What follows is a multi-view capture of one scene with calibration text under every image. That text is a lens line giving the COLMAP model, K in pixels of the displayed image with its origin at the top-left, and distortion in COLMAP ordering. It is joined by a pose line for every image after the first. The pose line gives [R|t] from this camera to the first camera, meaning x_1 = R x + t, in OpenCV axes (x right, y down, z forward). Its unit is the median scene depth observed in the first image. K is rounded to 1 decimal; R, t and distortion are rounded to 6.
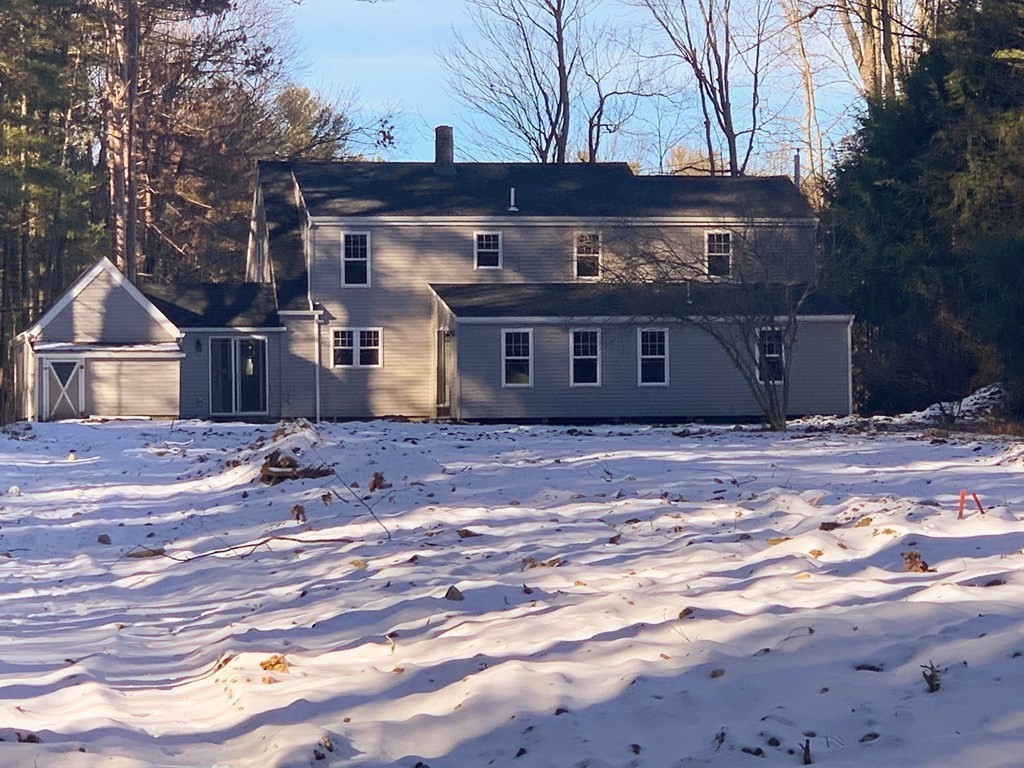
lens RADIAL K [[3768.0, 0, 511.7], [0, 3768.0, 383.3], [0, 0, 1]] dist [-0.280201, 0.000000]
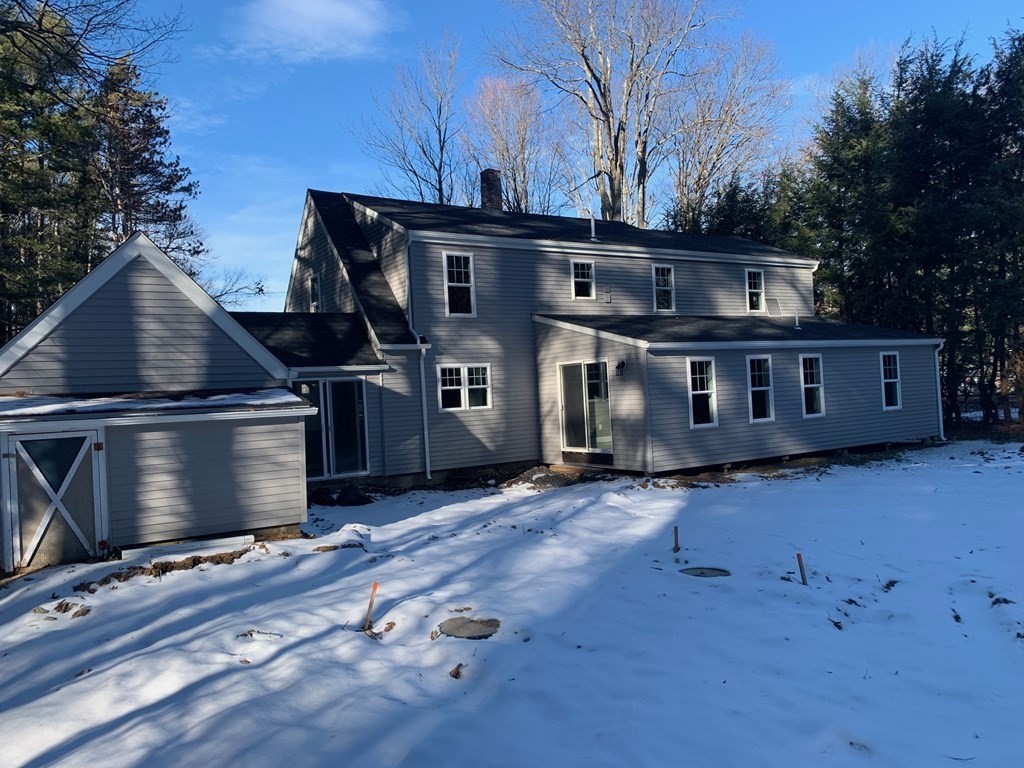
lens RADIAL K [[770.1, 0, 518.8], [0, 770.1, 378.8], [0, 0, 1]] dist [0.040371, -0.051332]
pose [[0.929613, -0.030604, 0.367263, -0.094788], [0.035523, 0.999347, -0.006639, -0.009770], [-0.366820, 0.019218, 0.930093, 0.835165]]
